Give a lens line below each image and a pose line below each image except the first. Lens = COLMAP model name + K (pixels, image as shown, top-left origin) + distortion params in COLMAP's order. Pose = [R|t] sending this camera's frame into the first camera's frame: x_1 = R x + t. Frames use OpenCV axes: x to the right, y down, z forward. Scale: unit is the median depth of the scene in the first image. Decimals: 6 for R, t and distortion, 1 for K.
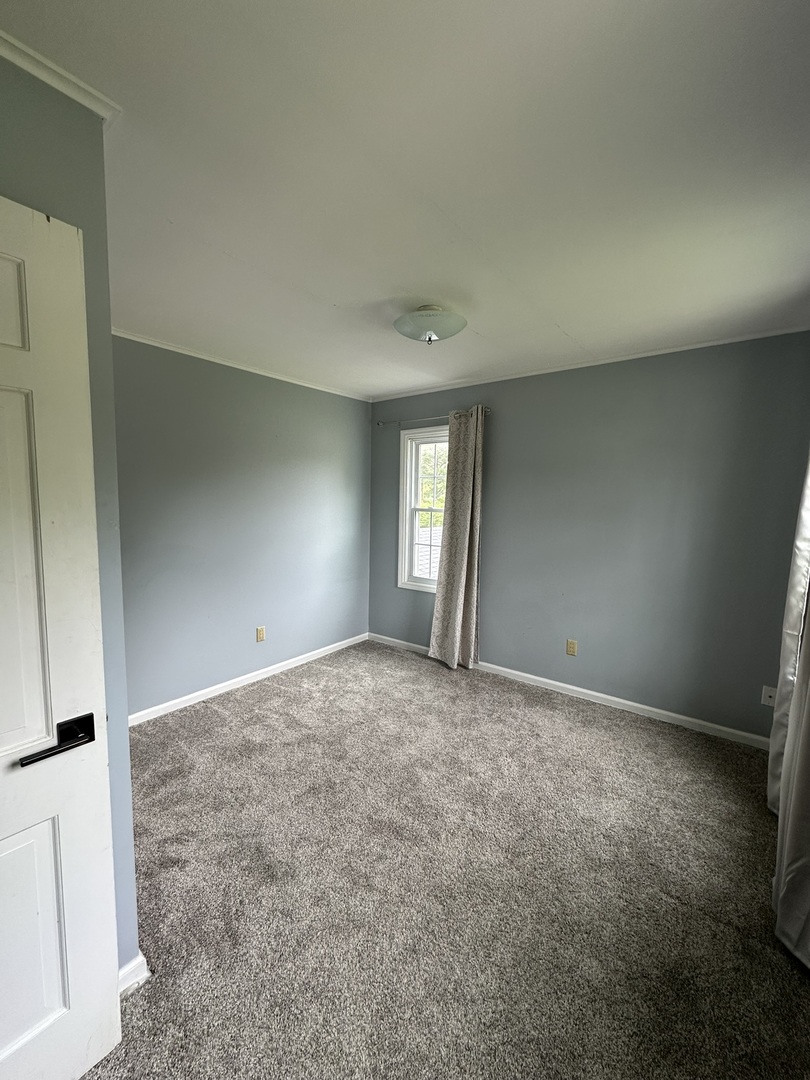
lens RADIAL K [[432.2, 0, 404.7], [0, 432.2, 539.4], [0, 0, 1]] dist [0.003019, 0.000392]
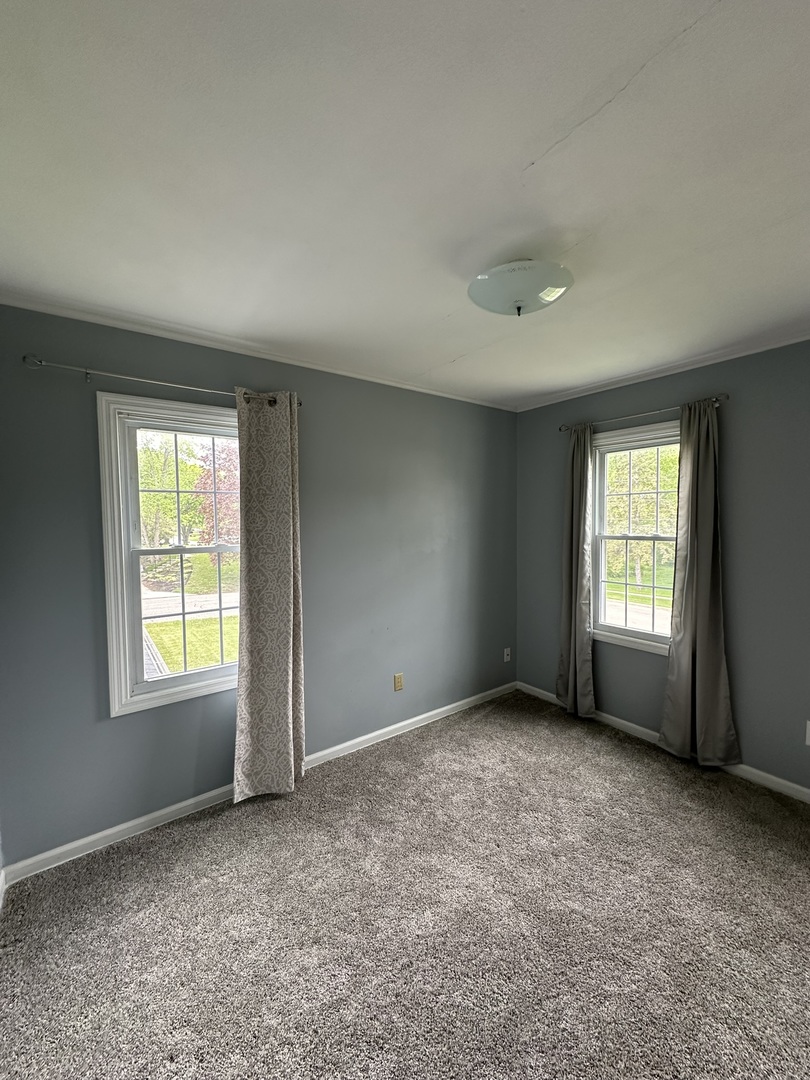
lens RADIAL K [[432.2, 0, 406.8], [0, 432.2, 540.4], [0, 0, 1]] dist [0.003019, 0.000392]
pose [[0.272890, -0.060657, 0.960131, -0.425414], [0.115517, 0.992856, 0.029892, -0.069020], [-0.955085, 0.102754, 0.277947, 0.606963]]
